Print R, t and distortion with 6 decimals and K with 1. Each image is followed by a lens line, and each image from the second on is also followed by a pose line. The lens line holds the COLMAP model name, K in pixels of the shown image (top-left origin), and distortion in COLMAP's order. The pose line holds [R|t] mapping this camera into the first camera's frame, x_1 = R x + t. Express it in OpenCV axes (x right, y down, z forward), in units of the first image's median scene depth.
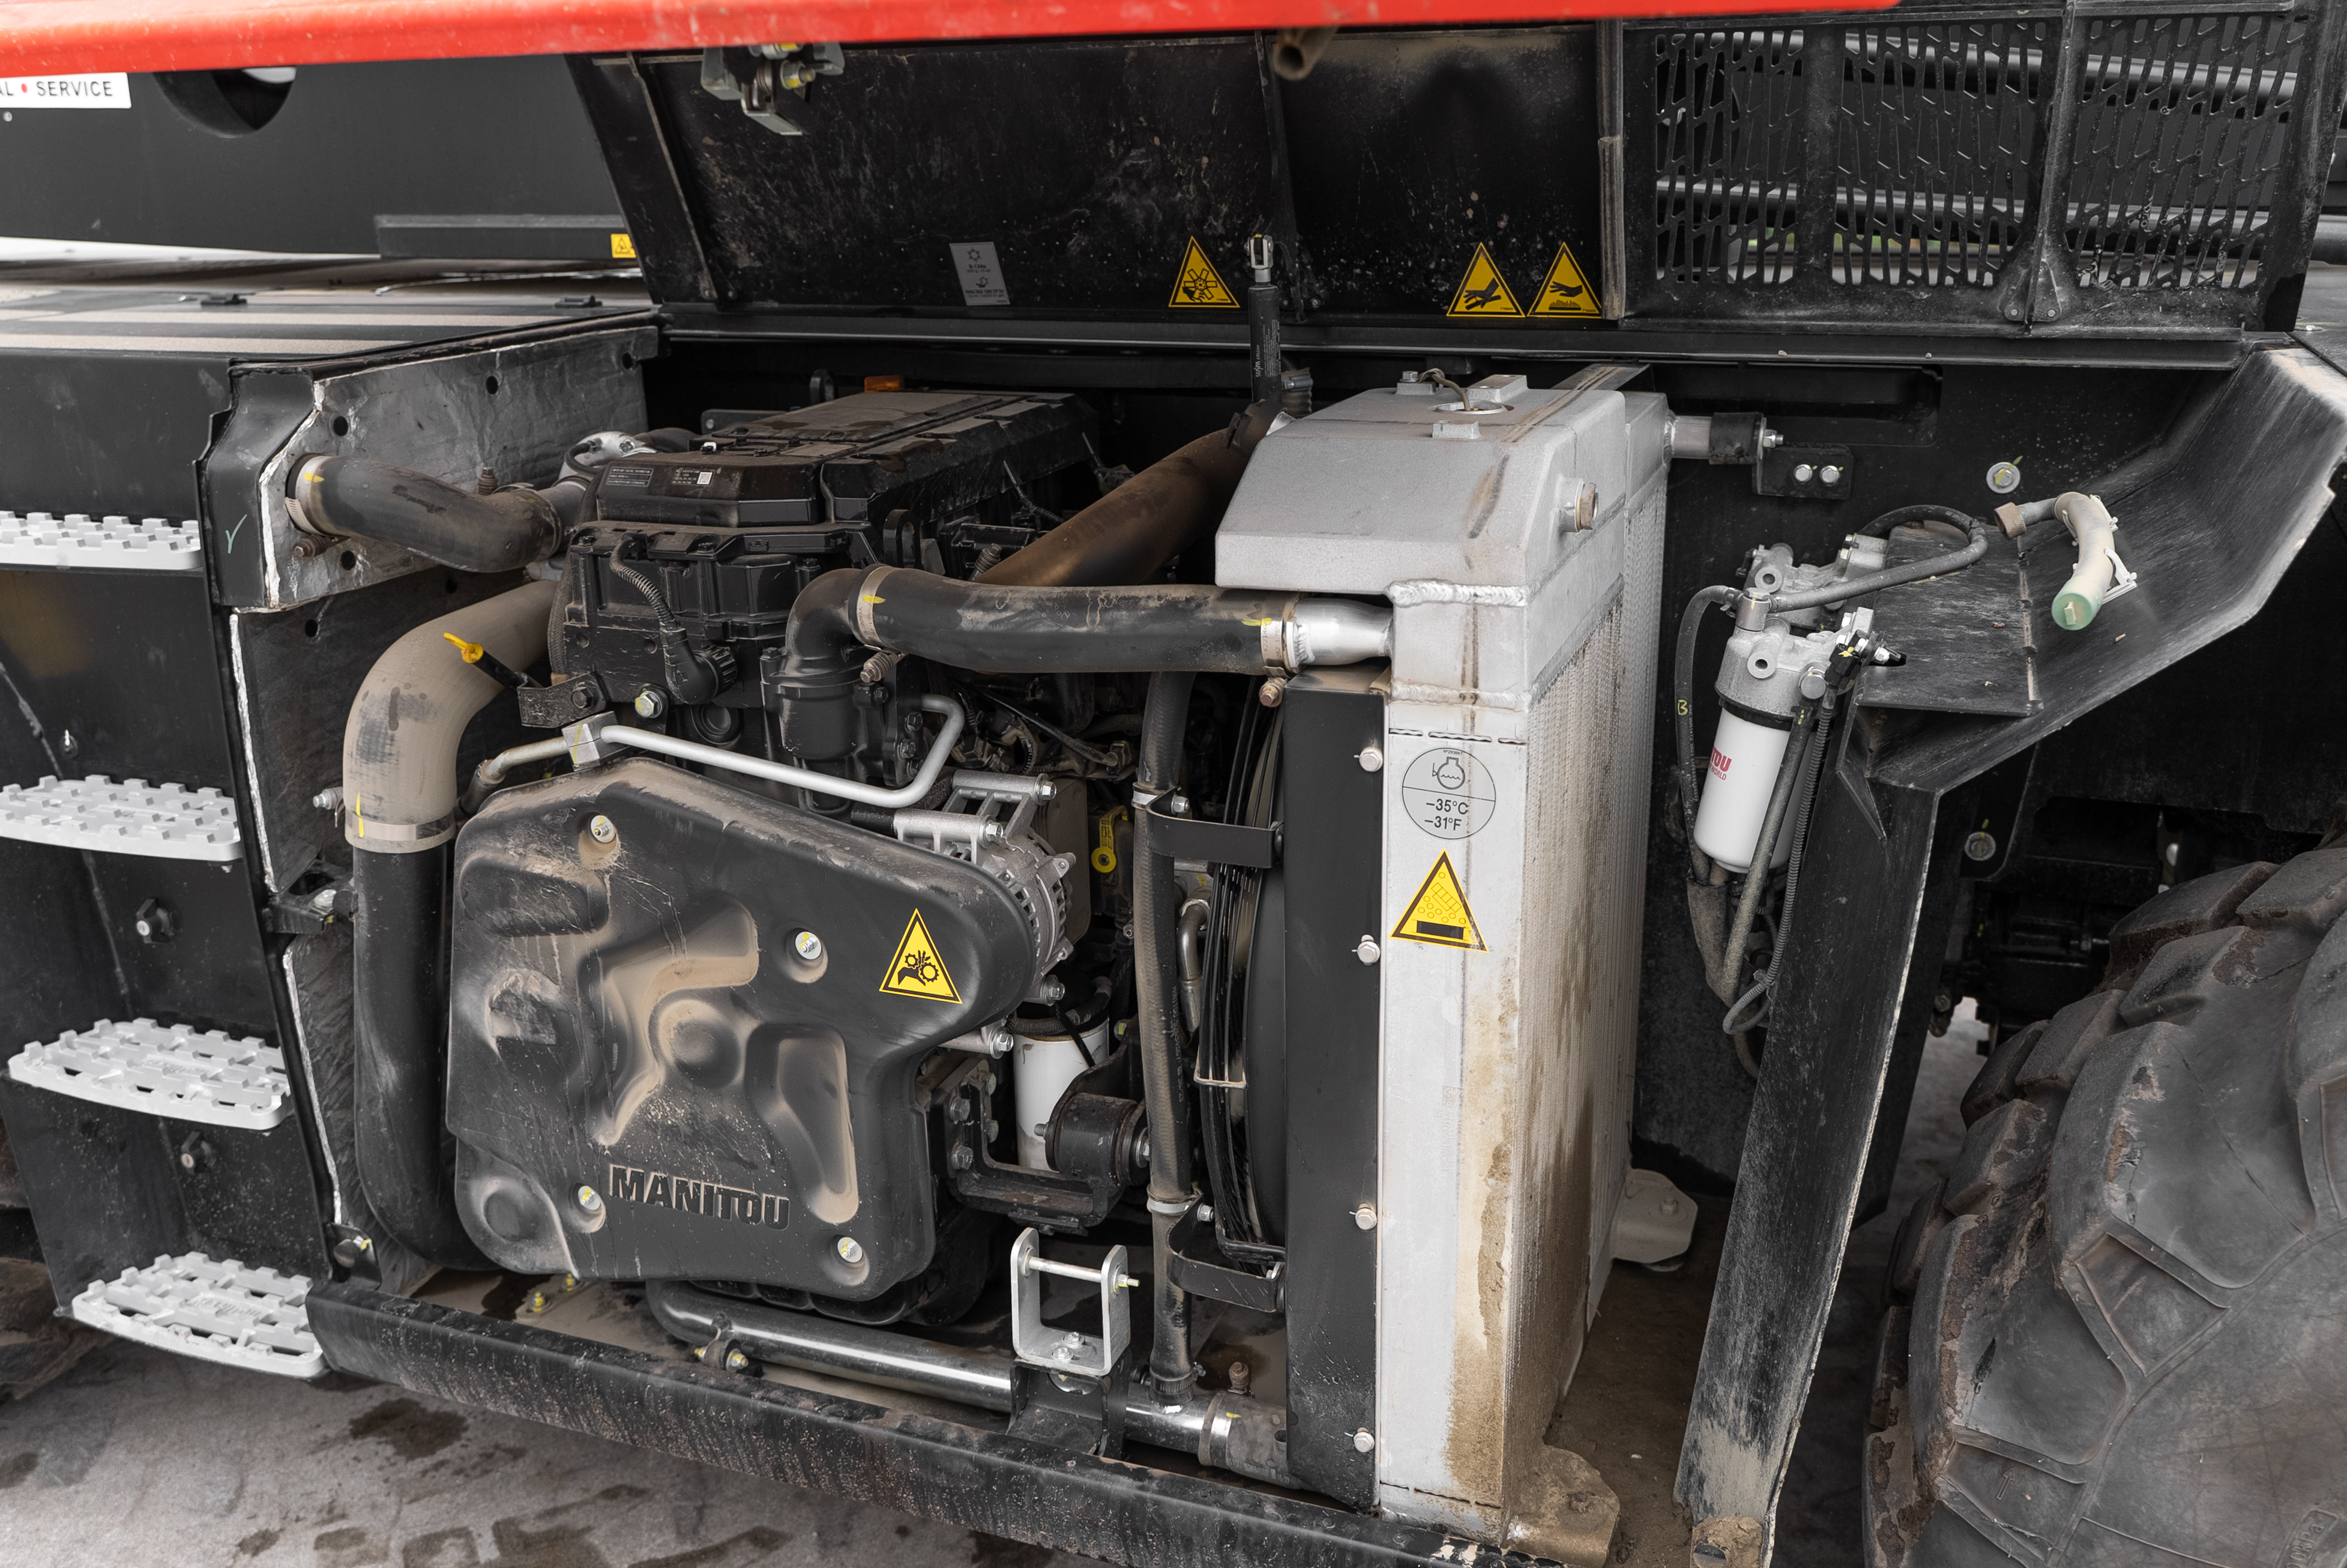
lens RADIAL K [[2026.7, 0, 1173.0], [0, 2026.7, 787.3], [0, 0, 1]] dist [0.006861, -0.019887]
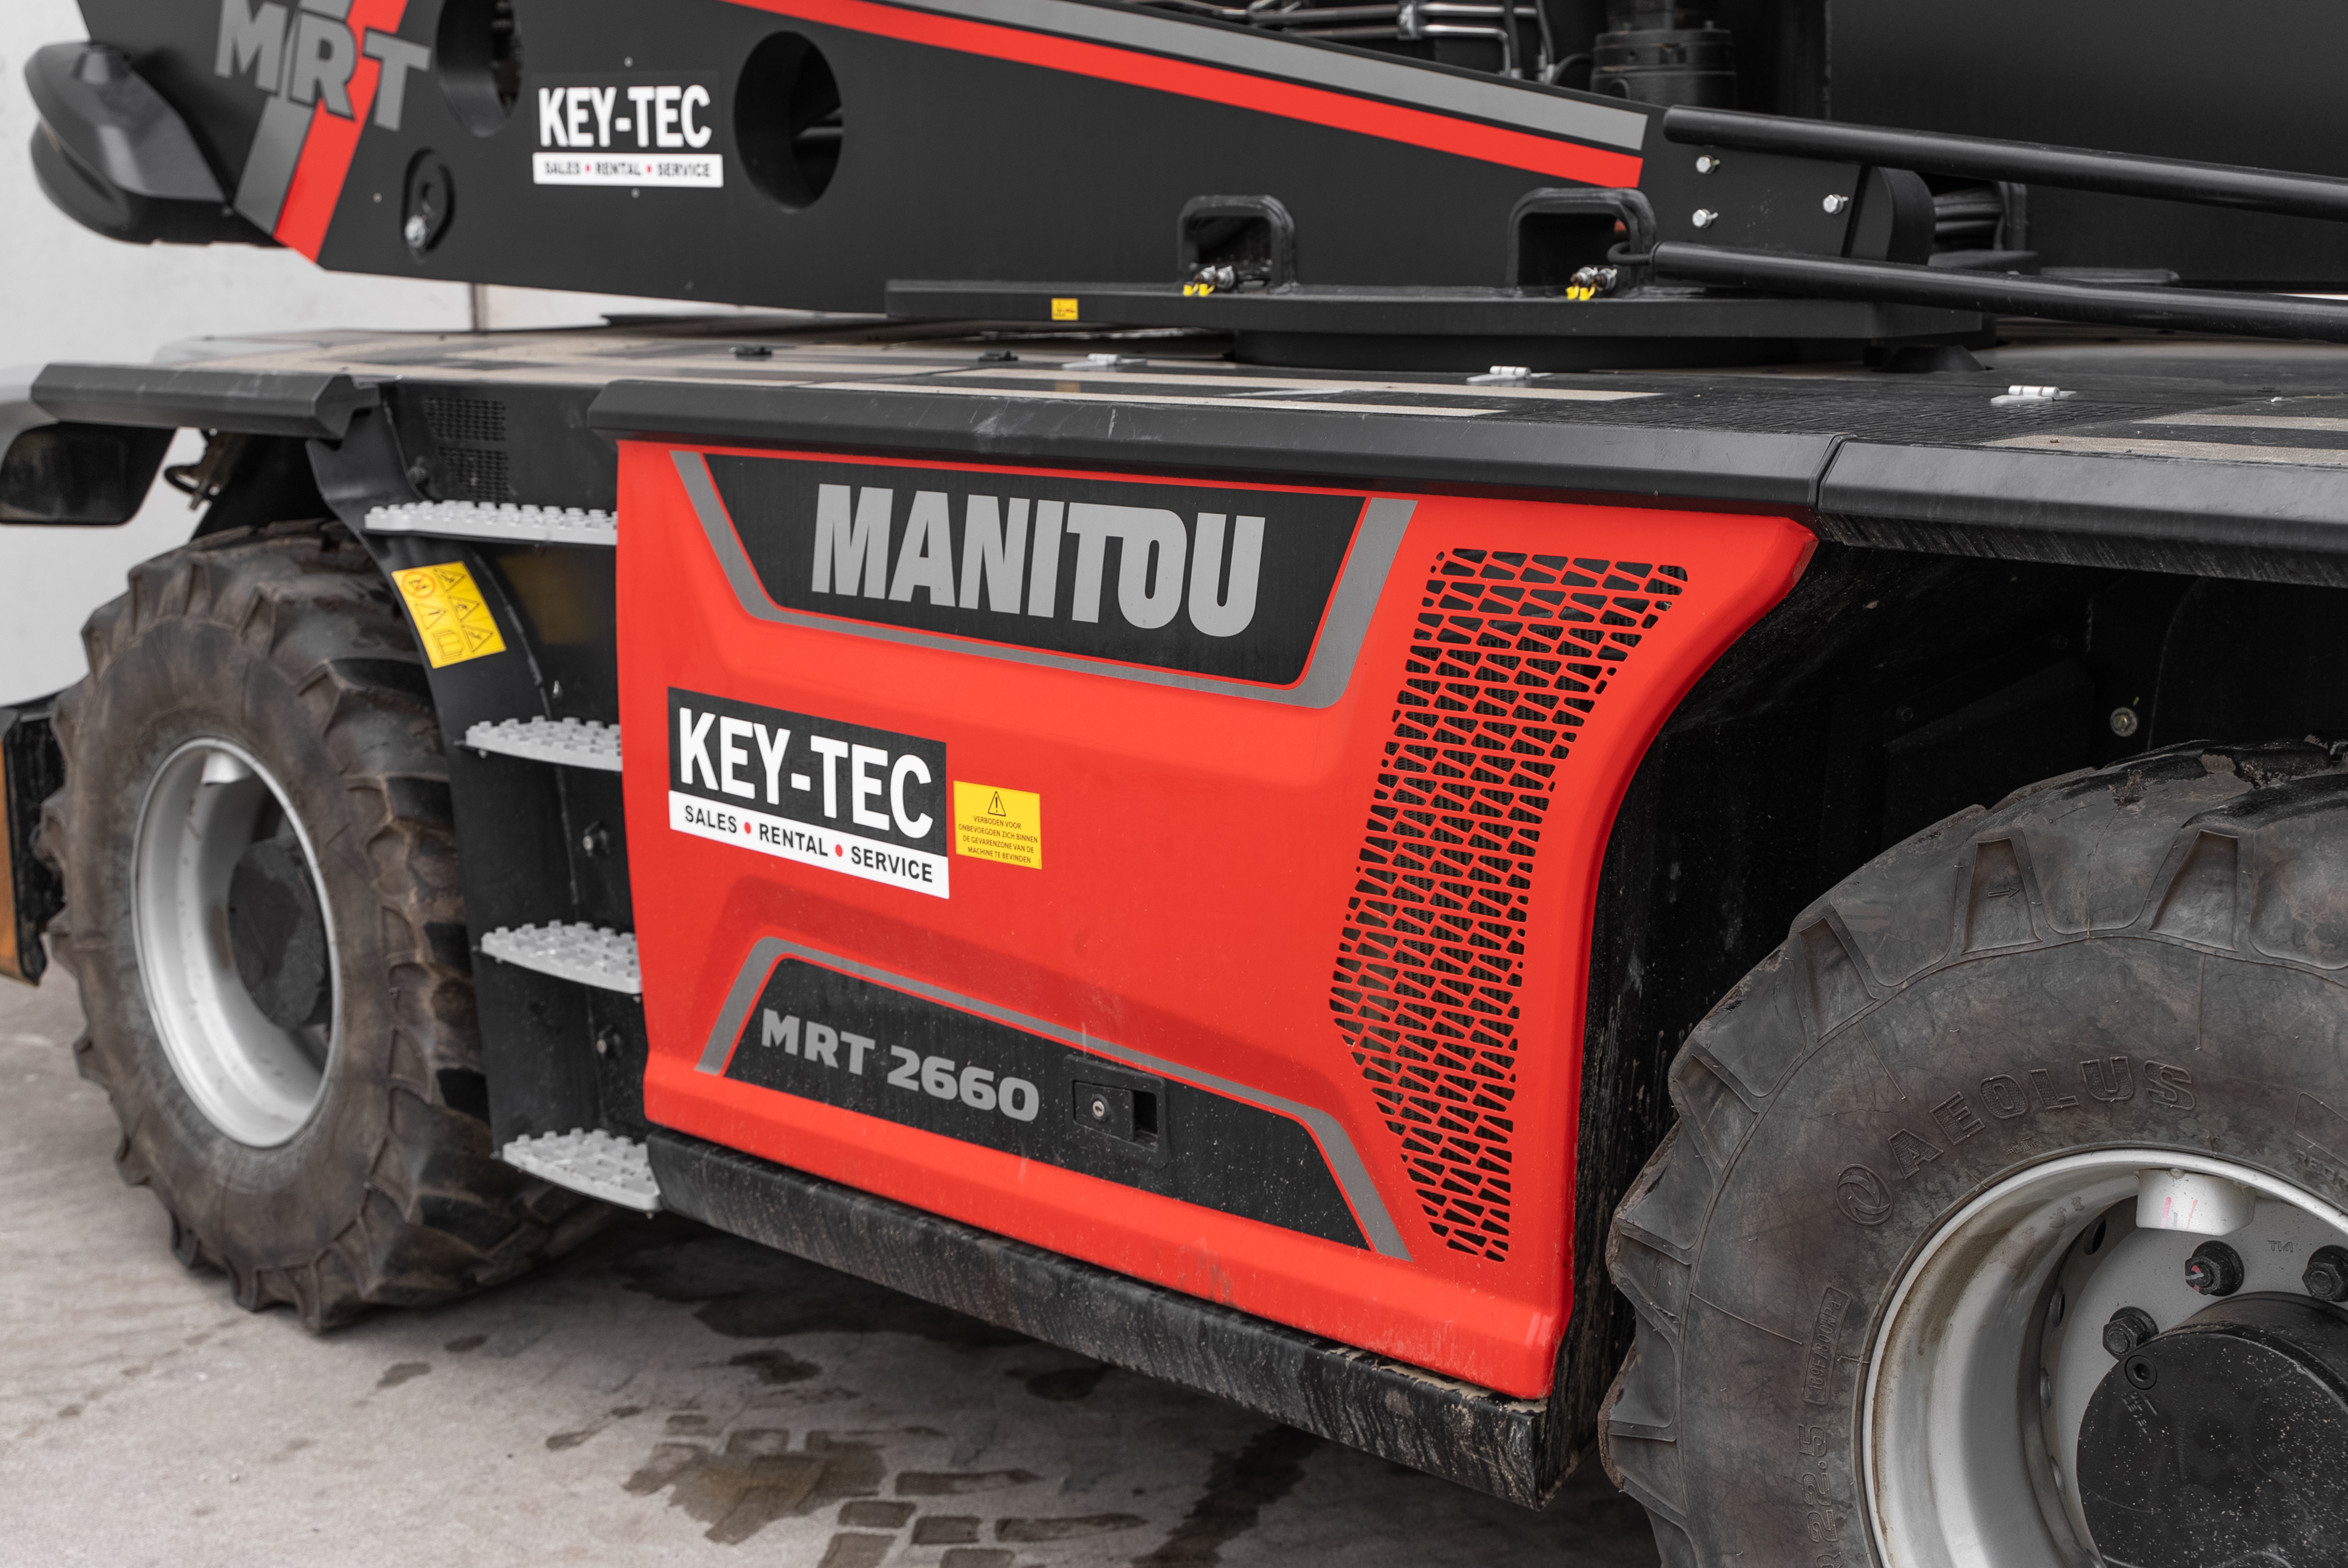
lens RADIAL K [[3381.4, 0, 1171.3], [0, 3381.4, 782.2], [0, 0, 1]] dist [-0.035720, 0.000000]
pose [[0.906914, 0.066975, -0.415959, 0.669499], [-0.115971, 0.988829, -0.093637, 0.183874], [0.405041, 0.133160, 0.904550, -0.725740]]
